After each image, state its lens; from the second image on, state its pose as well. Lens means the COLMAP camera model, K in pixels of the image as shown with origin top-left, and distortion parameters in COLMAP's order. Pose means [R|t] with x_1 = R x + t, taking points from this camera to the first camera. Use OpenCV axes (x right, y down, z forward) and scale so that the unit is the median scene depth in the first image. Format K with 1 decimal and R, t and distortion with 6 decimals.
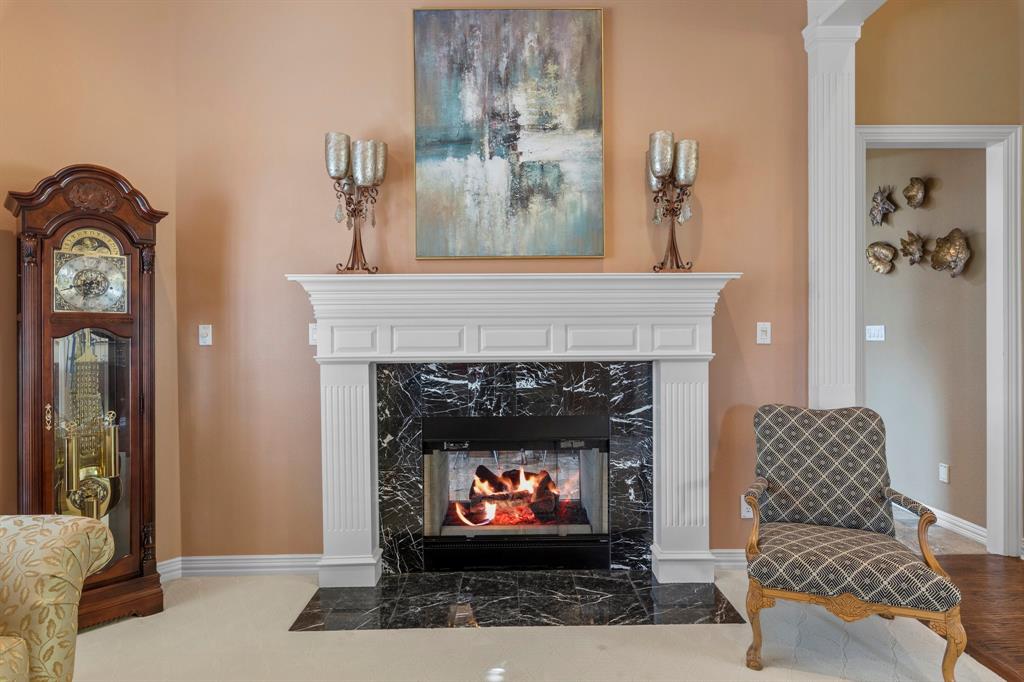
lens RADIAL K [[566.0, 0, 511.8], [0, 566.0, 334.1], [0, 0, 1]] dist [0.007035, 0.001521]
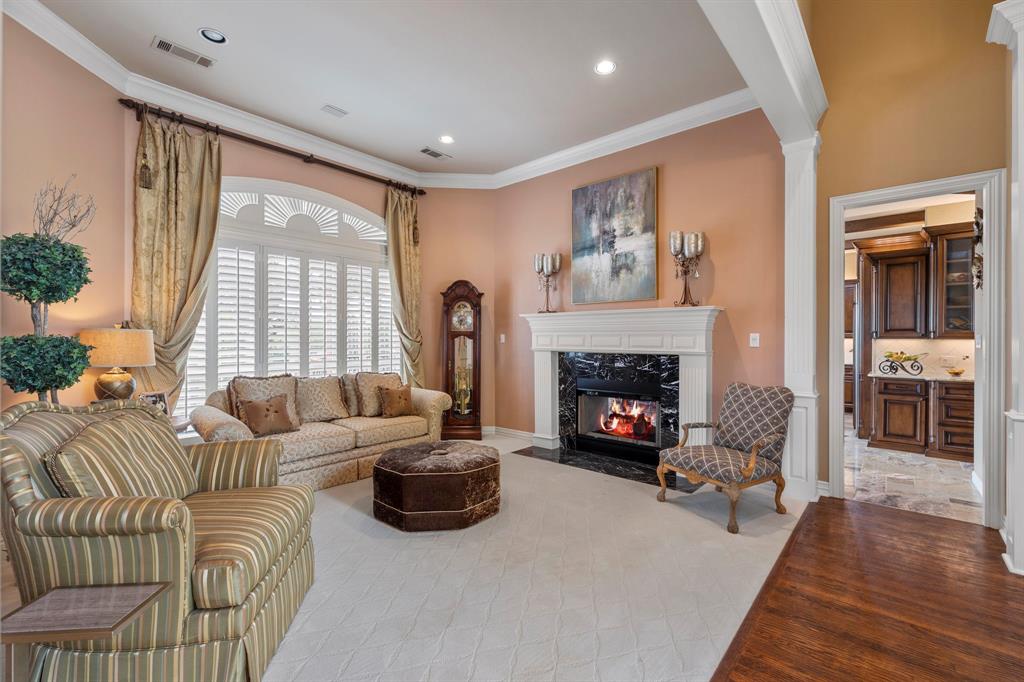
lens RADIAL K [[442.5, 0, 512.0], [0, 442.5, 339.4], [0, 0, 1]] dist [0.002034, -0.000739]
pose [[0.736800, 0.010206, -0.676033, 0.808211], [-0.008593, 0.999947, 0.005730, -0.005823], [0.676056, 0.001588, 0.736849, -0.405089]]
